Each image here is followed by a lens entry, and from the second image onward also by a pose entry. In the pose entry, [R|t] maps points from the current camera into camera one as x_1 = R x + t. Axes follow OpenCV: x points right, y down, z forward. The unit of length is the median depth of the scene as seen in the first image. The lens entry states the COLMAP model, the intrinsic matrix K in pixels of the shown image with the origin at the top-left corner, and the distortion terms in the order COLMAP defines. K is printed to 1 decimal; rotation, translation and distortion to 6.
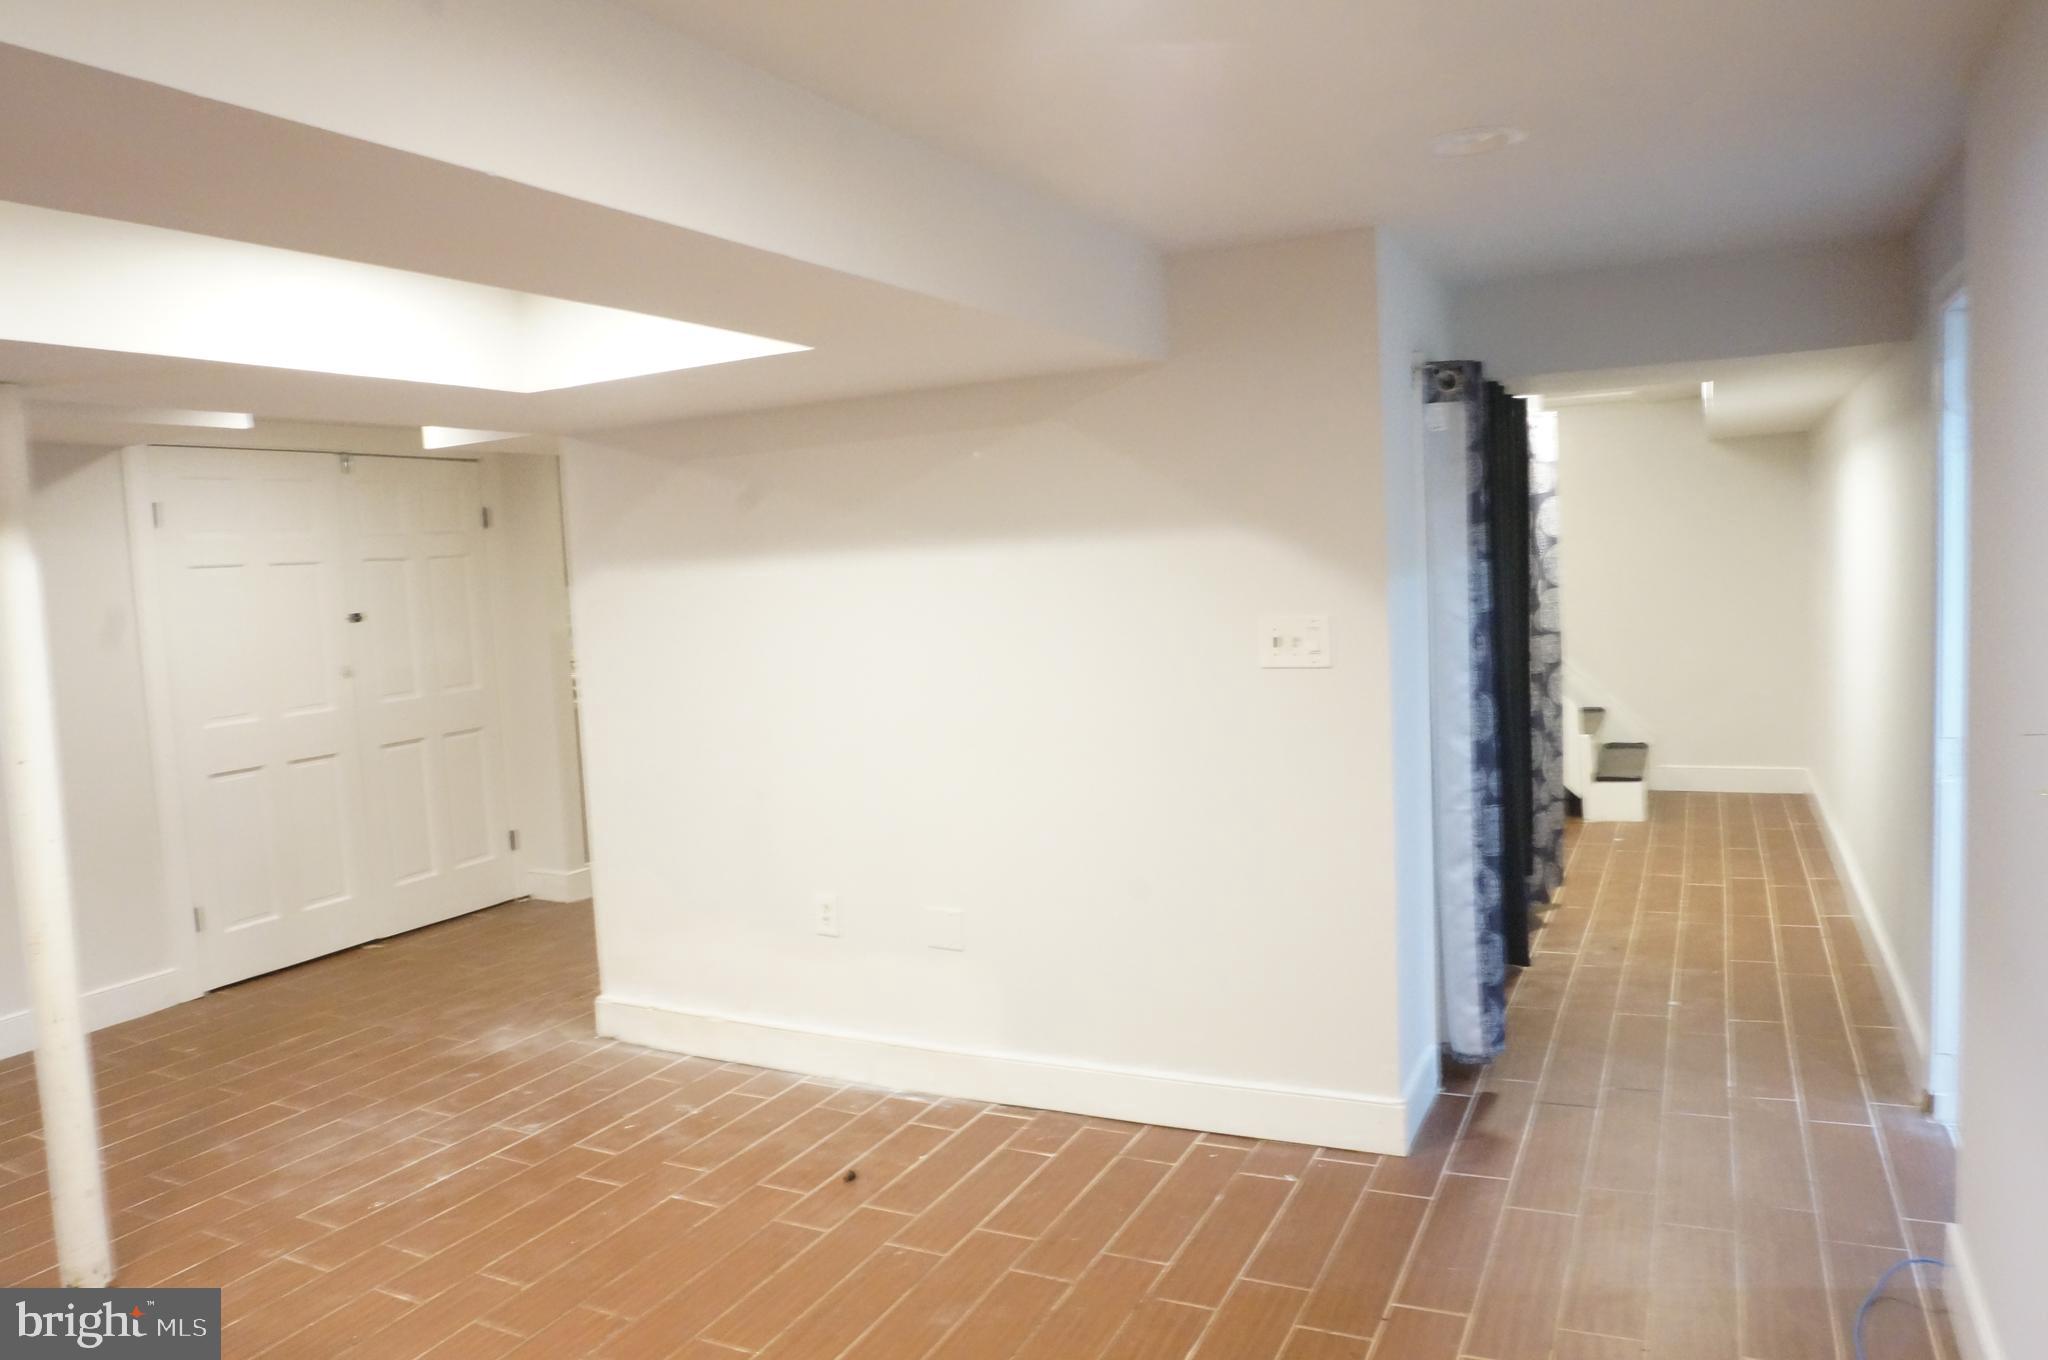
lens RADIAL K [[1364.1, 0, 1024.0], [0, 1364.1, 677.3], [0, 0, 1]] dist [-0.048817, 0.032165]
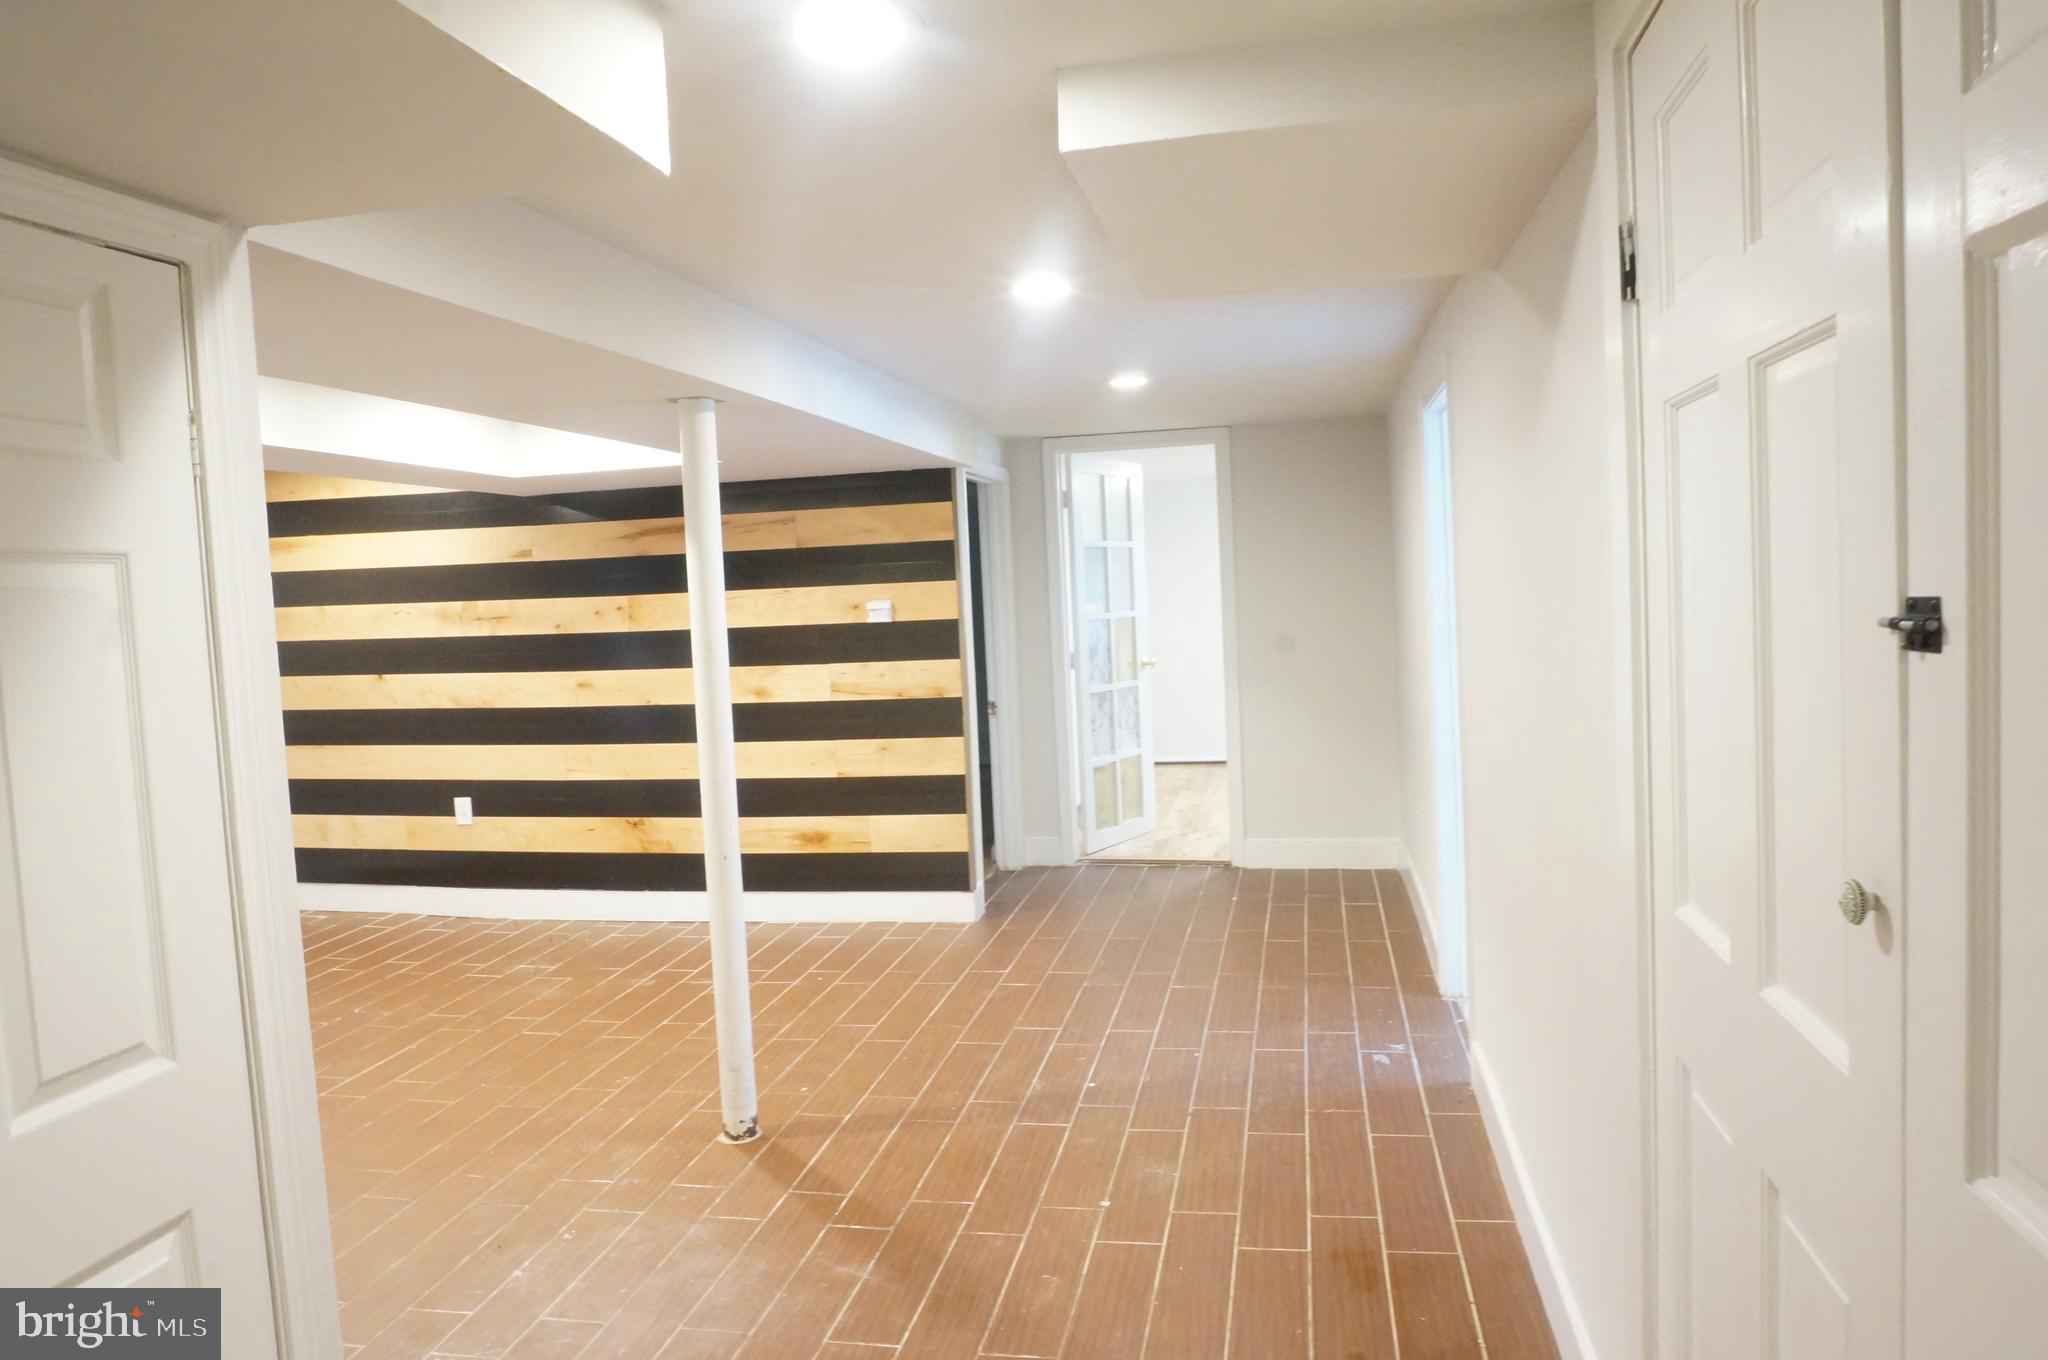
lens RADIAL K [[1364.1, 0, 1026.1], [0, 1364.1, 675.0], [0, 0, 1]] dist [-0.048817, 0.032165]
pose [[-0.959608, 0.111071, -0.258486, -0.548136], [0.070545, 0.984412, 0.161108, -0.116657], [0.272352, 0.136366, -0.952486, 1.804572]]
